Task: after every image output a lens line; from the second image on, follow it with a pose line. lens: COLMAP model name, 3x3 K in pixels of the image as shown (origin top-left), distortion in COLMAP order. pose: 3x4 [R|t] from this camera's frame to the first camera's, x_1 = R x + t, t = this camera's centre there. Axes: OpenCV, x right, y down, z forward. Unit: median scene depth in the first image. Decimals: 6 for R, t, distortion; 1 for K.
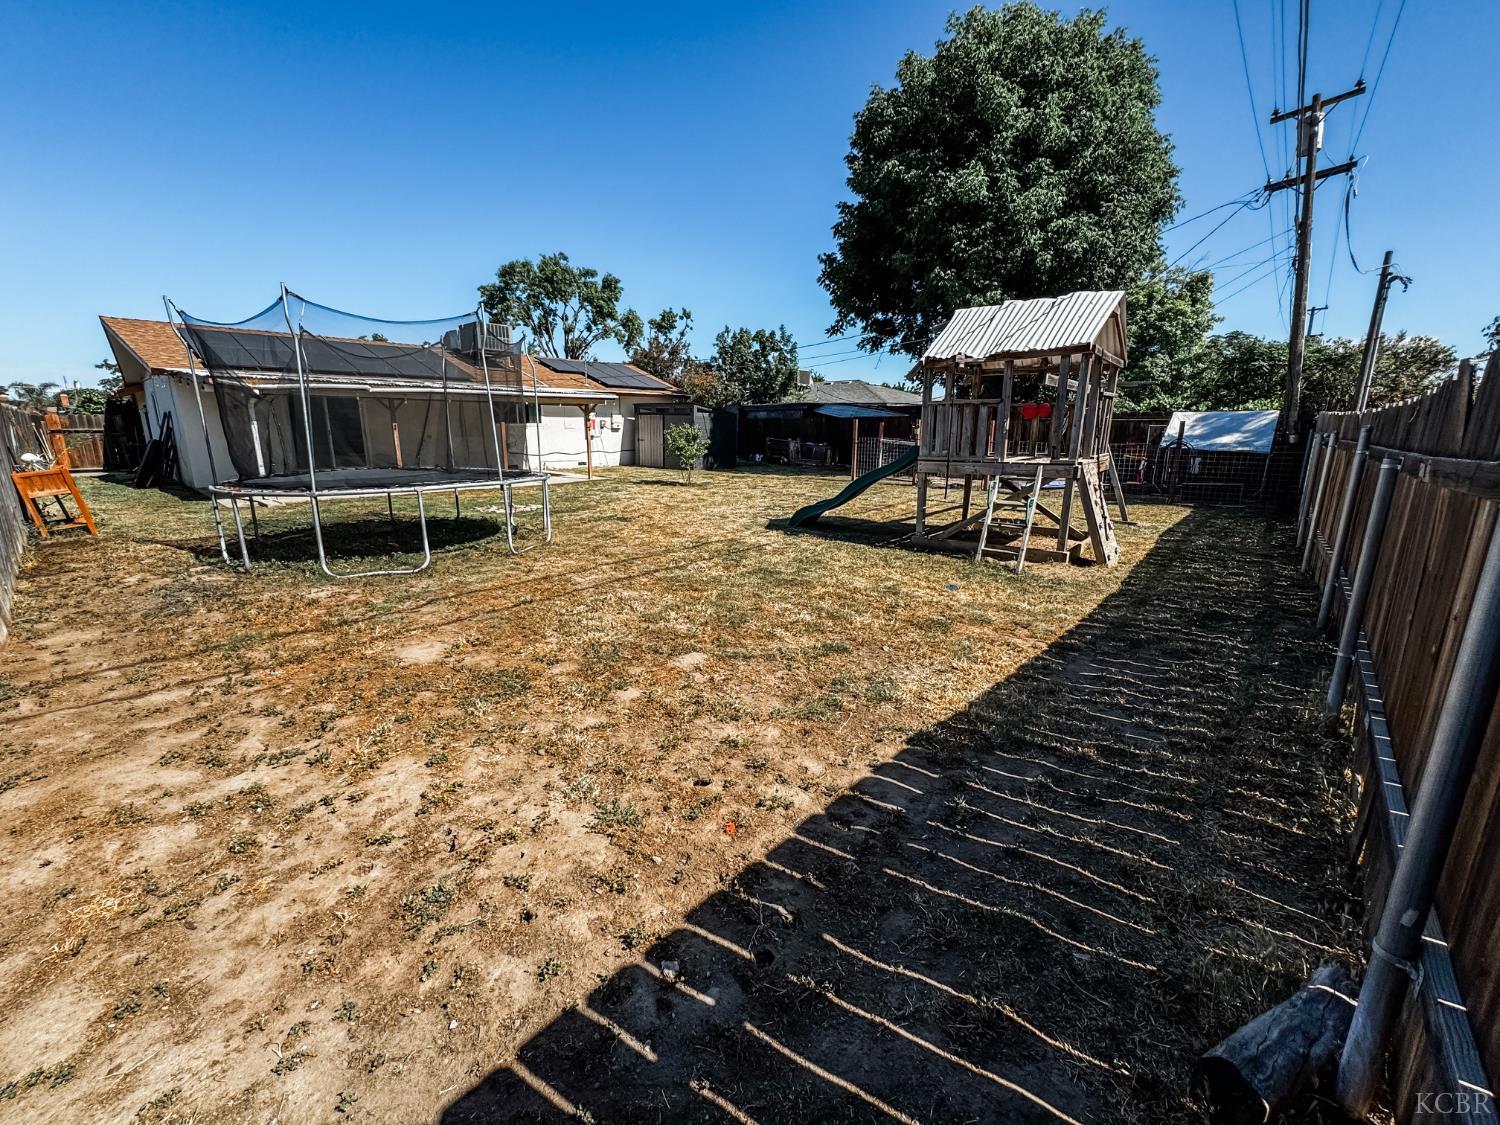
lens RADIAL K [[600.9, 0, 750.0], [0, 600.9, 562.5], [0, 0, 1]] dist [-0.002942, 0.000334]
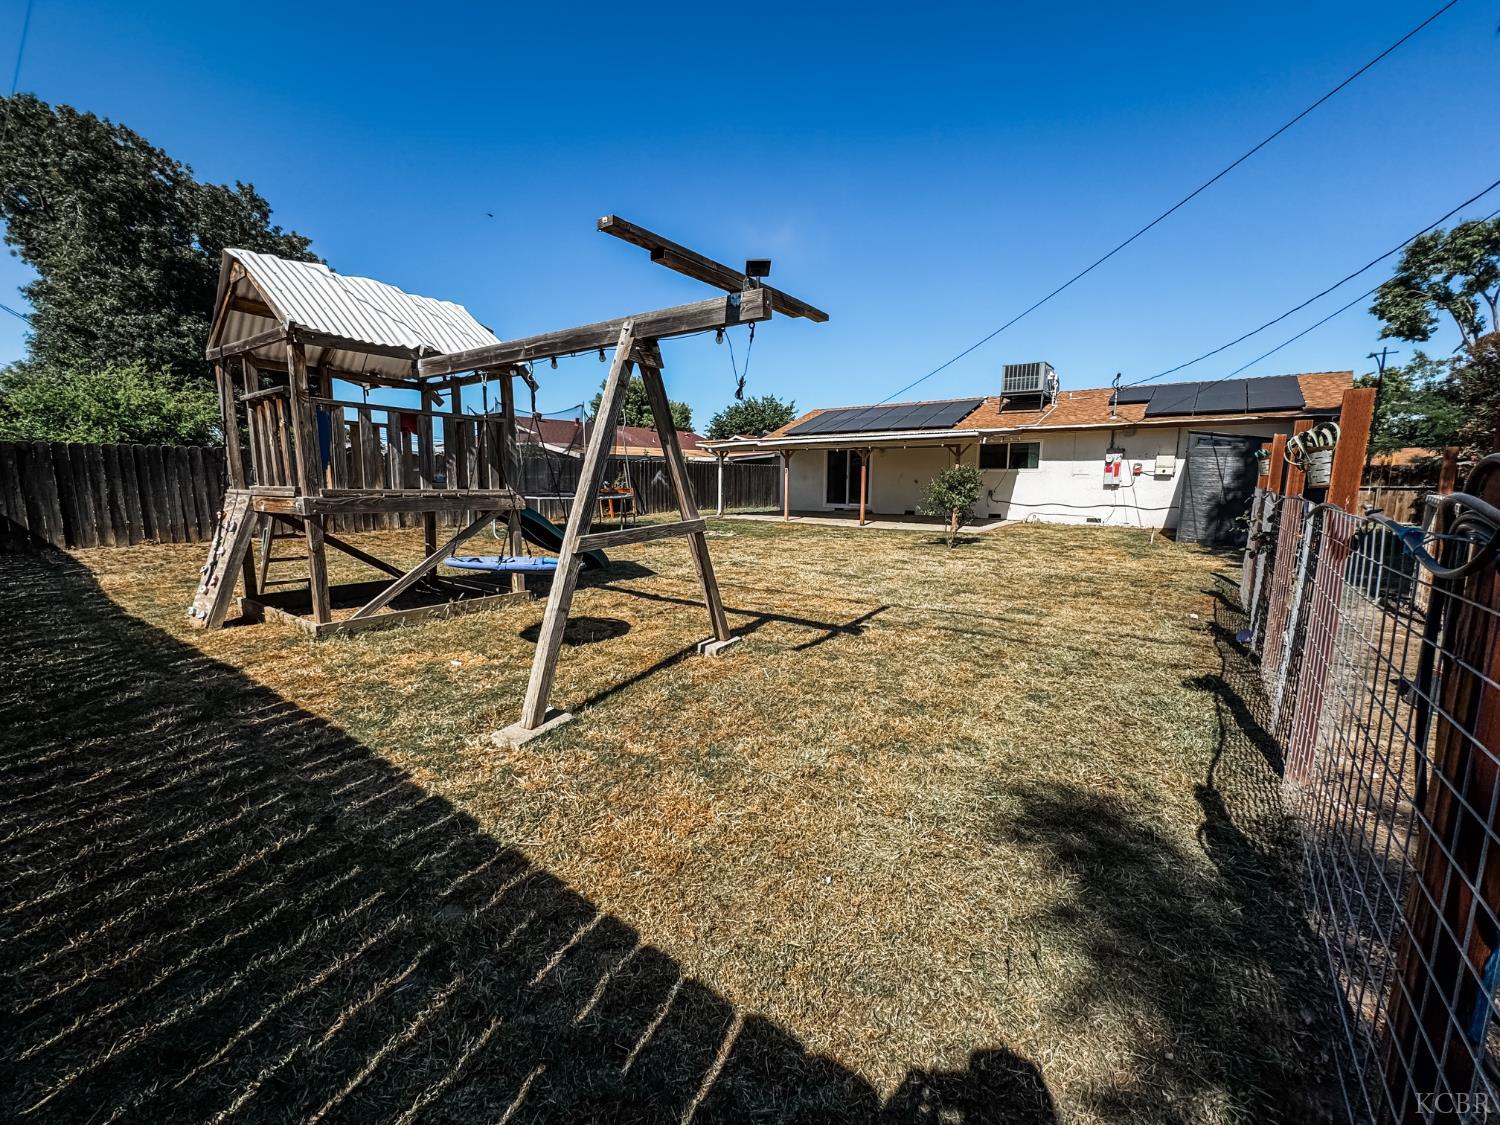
lens RADIAL K [[600.9, 0, 750.0], [0, 600.9, 562.5], [0, 0, 1]] dist [-0.002942, 0.000334]
pose [[0.082572, 0.141159, -0.986537, 0.441493], [-0.227640, 0.966419, 0.119227, -0.102725], [0.970238, 0.214731, 0.111933, 0.494966]]
